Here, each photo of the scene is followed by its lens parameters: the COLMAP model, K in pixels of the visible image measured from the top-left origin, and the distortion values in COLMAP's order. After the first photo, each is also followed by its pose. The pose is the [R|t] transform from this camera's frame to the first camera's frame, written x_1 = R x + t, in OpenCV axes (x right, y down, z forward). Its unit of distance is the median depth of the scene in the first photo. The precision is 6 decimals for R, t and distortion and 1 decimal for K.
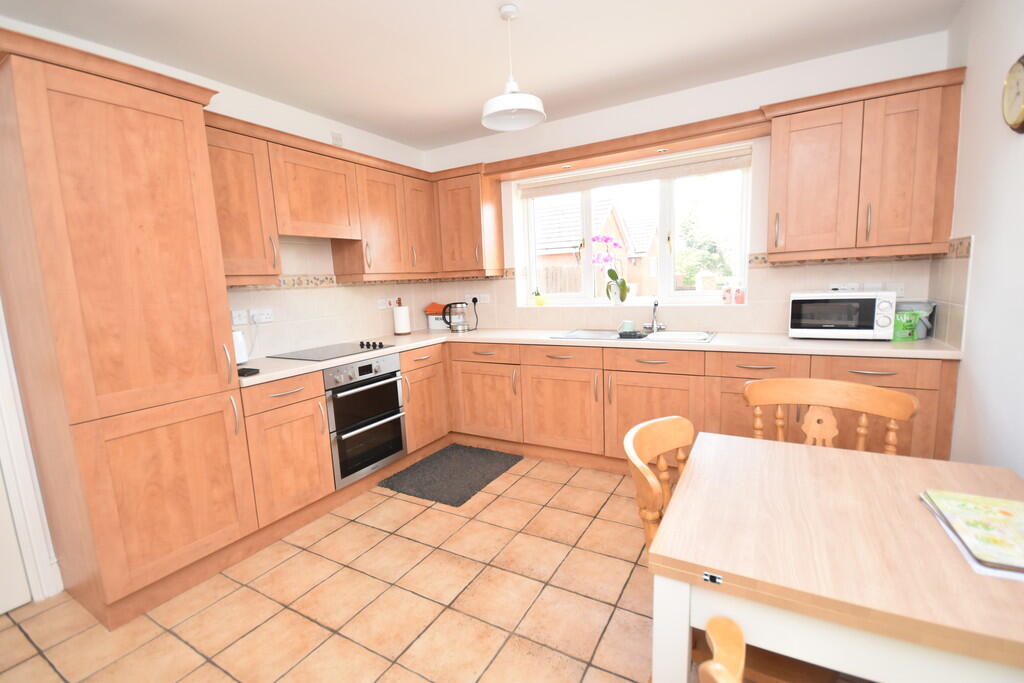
lens RADIAL K [[450.4, 0, 508.9], [0, 450.4, 343.9], [0, 0, 1]] dist [0.000267, 0.000389]
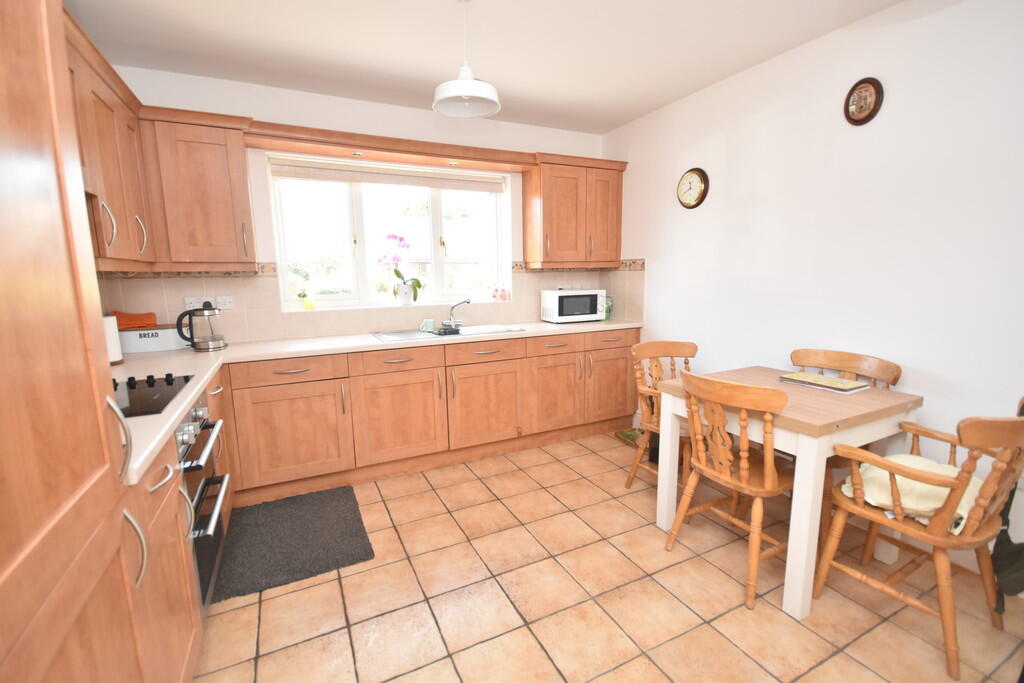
lens RADIAL K [[450.4, 0, 508.9], [0, 450.4, 343.9], [0, 0, 1]] dist [0.000267, 0.000389]
pose [[0.557308, -0.093346, 0.825042, -0.528775], [0.107938, 0.993373, 0.039480, -0.017885], [-0.823260, 0.067051, 0.563691, 0.287300]]
